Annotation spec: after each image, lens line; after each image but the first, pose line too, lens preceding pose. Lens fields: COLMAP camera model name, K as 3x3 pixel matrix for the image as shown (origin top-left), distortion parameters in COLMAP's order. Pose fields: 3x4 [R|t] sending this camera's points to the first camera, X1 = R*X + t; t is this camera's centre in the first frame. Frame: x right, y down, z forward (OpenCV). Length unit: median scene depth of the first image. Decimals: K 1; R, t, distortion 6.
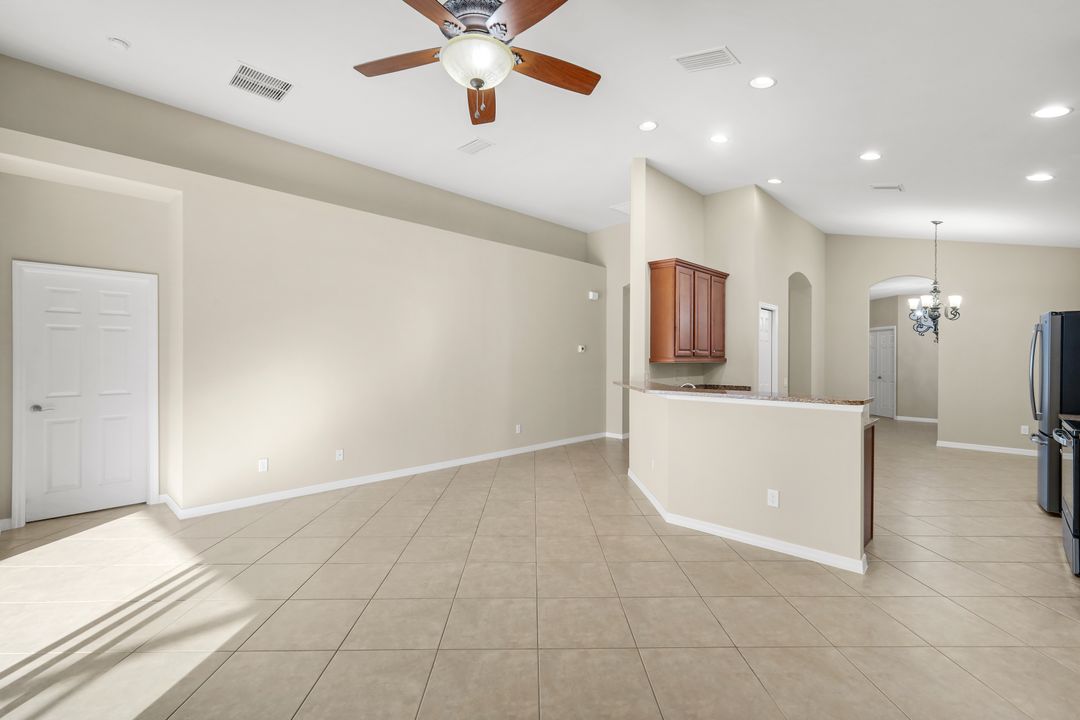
lens RADIAL K [[472.3, 0, 537.5], [0, 472.3, 354.5], [0, 0, 1]] dist [0.001117, 0.000221]
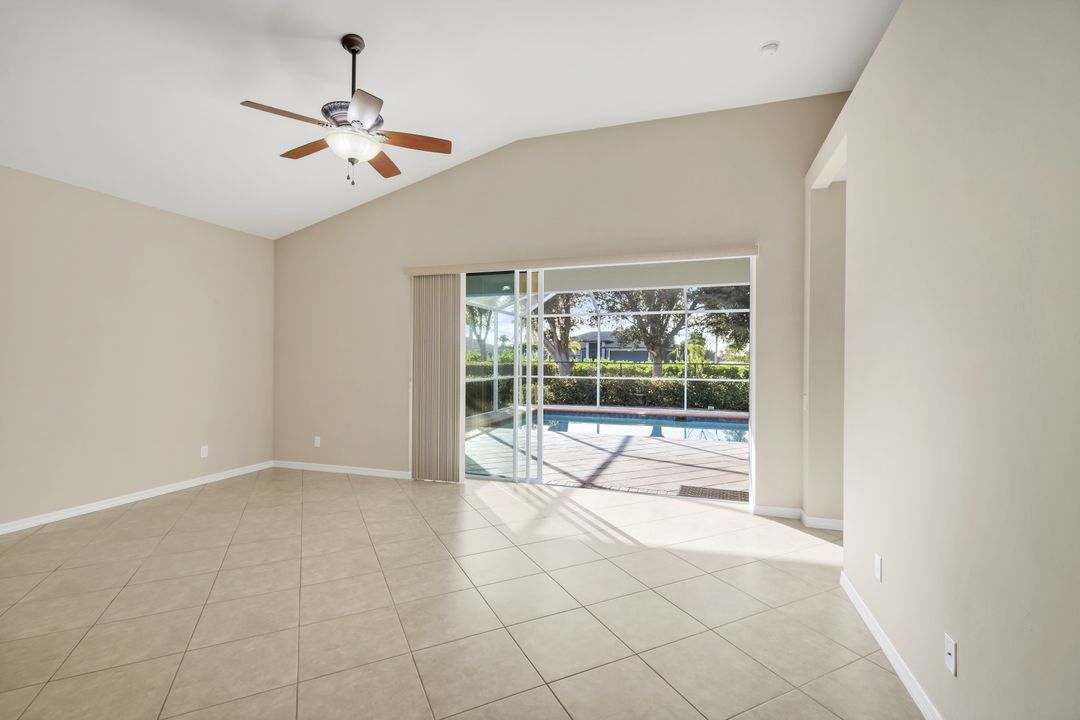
lens RADIAL K [[469.0, 0, 545.9], [0, 469.0, 360.8], [0, 0, 1]] dist [0.001166, 0.000373]
pose [[-0.896005, -0.008041, -0.443971, -0.010185], [-0.009161, 0.999958, 0.000377, 0.001642], [0.443949, 0.004405, -0.896041, 0.961133]]
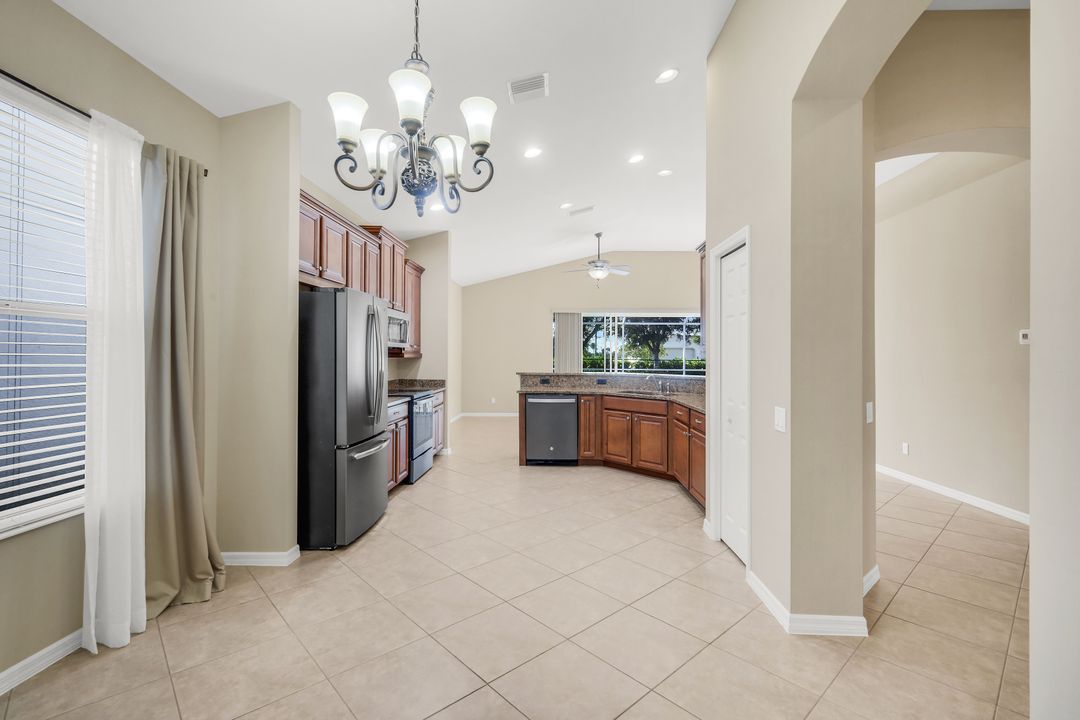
lens RADIAL K [[484.5, 0, 547.3], [0, 484.5, 355.6], [0, 0, 1]] dist [0.002169, 0.000414]
pose [[-0.735197, -0.008791, -0.677796, 1.044801], [-0.005446, 0.999960, -0.007062, 0.018279], [0.677831, -0.001501, -0.735216, 1.347298]]
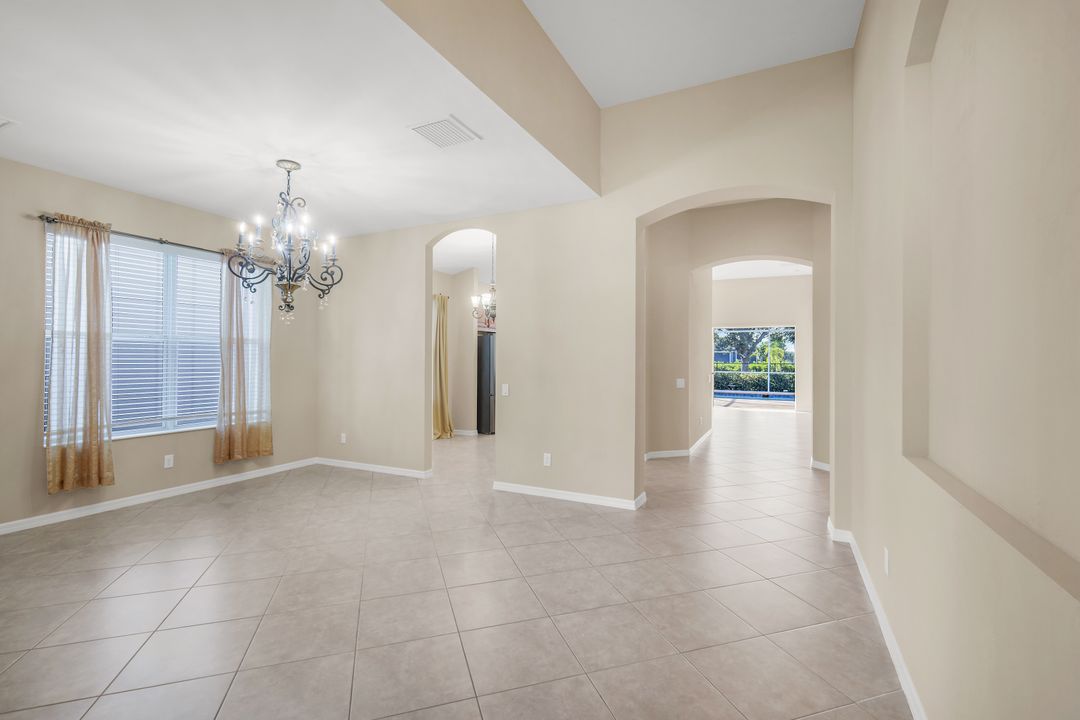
lens RADIAL K [[474.6, 0, 542.6], [0, 474.6, 358.8], [0, 0, 1]] dist [0.002153, 0.000058]
pose [[-0.949826, -0.012226, -0.312541, 1.141868], [-0.009707, 0.999907, -0.009614, 0.026630], [0.312630, -0.006098, -0.949856, 2.182966]]
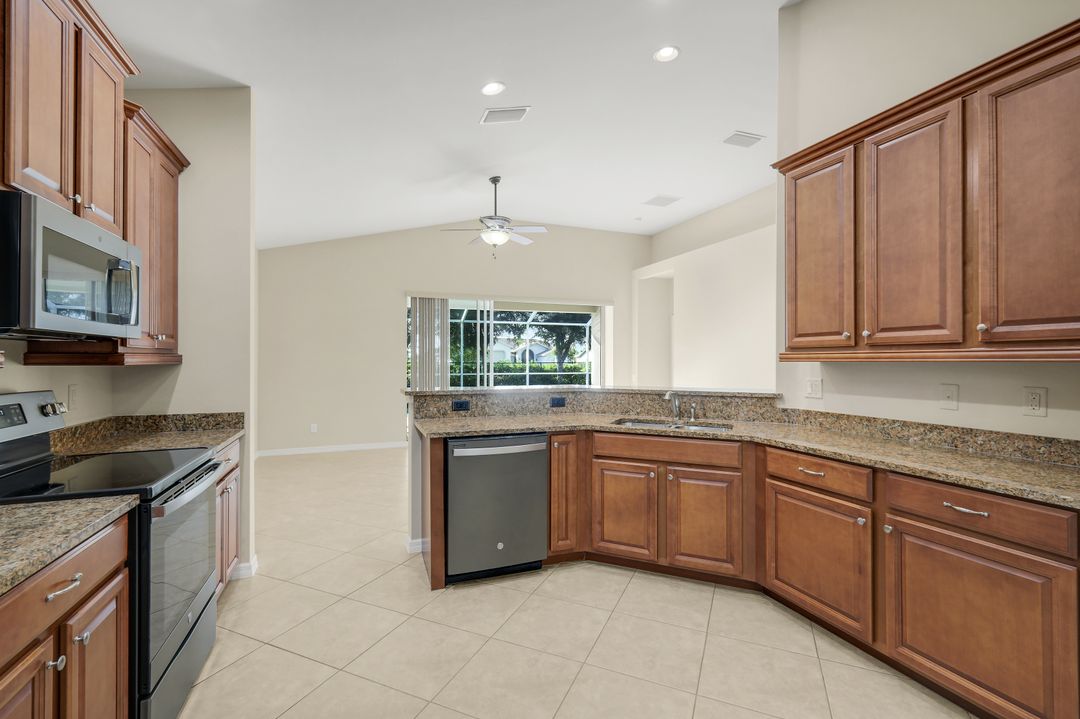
lens RADIAL K [[477.1, 0, 536.6], [0, 477.1, 357.0], [0, 0, 1]] dist [0.004470, 0.001053]
pose [[-0.424957, -0.008666, -0.905172, 0.793124], [0.003790, 0.999928, -0.011352, 0.016154], [0.905206, -0.008254, -0.424894, 0.874439]]
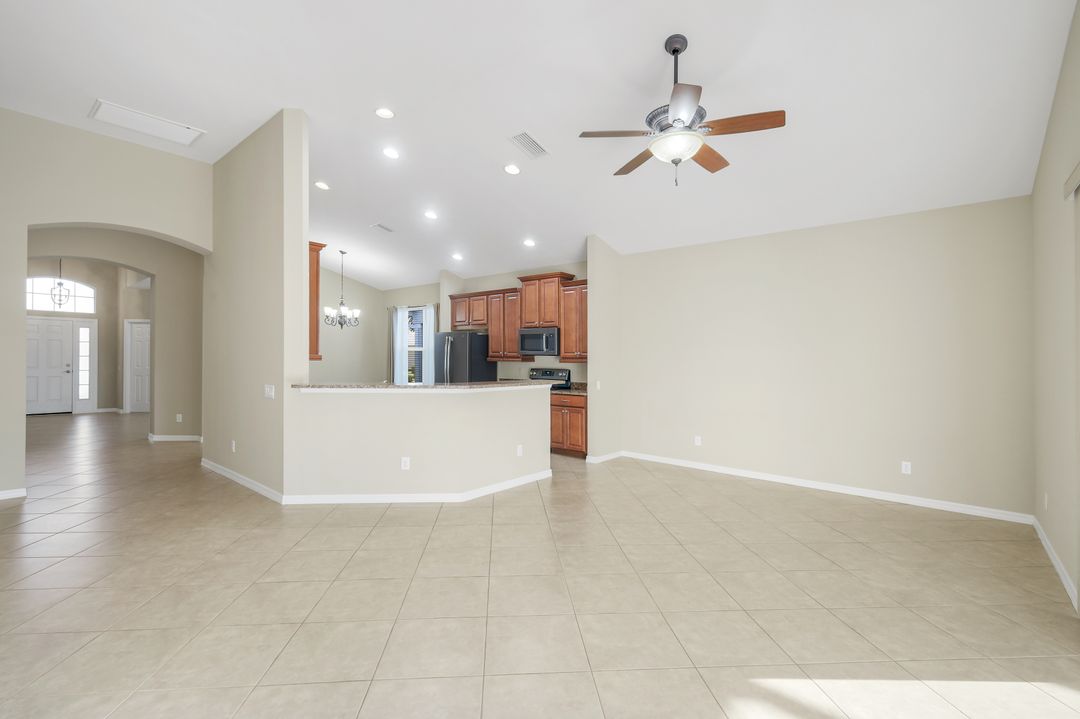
lens RADIAL K [[477.1, 0, 536.6], [0, 477.1, 357.0], [0, 0, 1]] dist [0.004470, 0.001053]
pose [[-0.061606, -0.002738, 0.998097, -0.567018], [-0.018851, 0.999821, 0.001579, 0.002106], [-0.997923, -0.018718, -0.061646, 0.578107]]
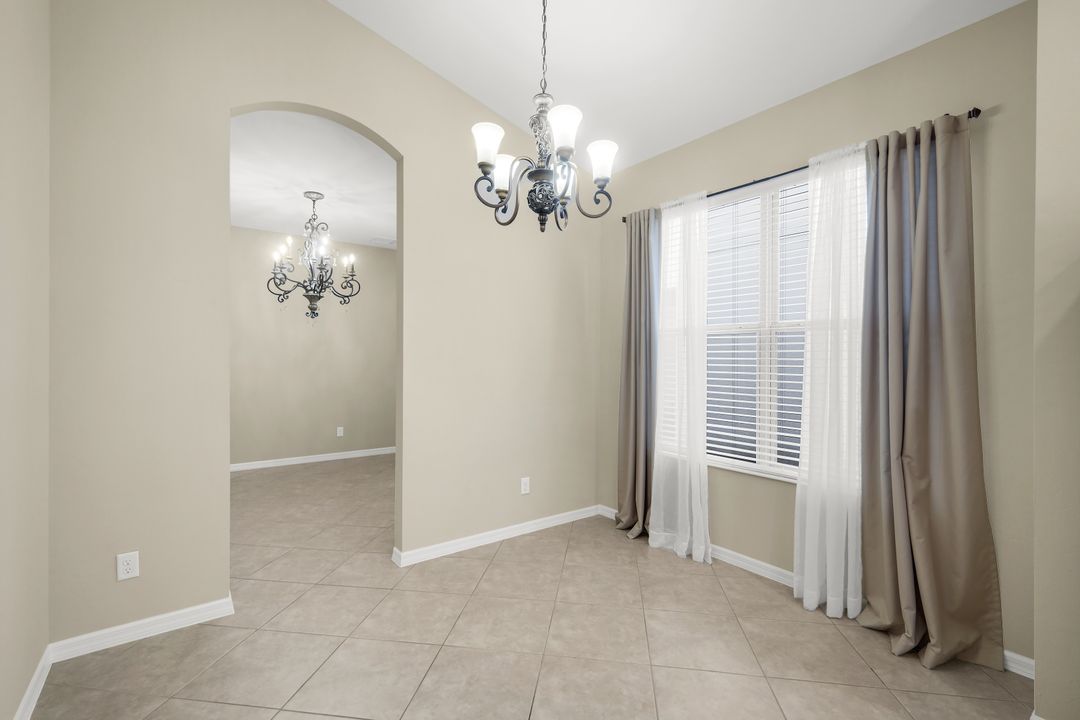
lens RADIAL K [[474.6, 0, 542.6], [0, 474.6, 358.8], [0, 0, 1]] dist [0.002153, 0.000058]
pose [[0.148072, -0.005521, 0.988961, 0.580212], [-0.012584, 0.999893, 0.007466, 0.017723], [-0.988897, -0.013550, 0.147987, 1.026864]]
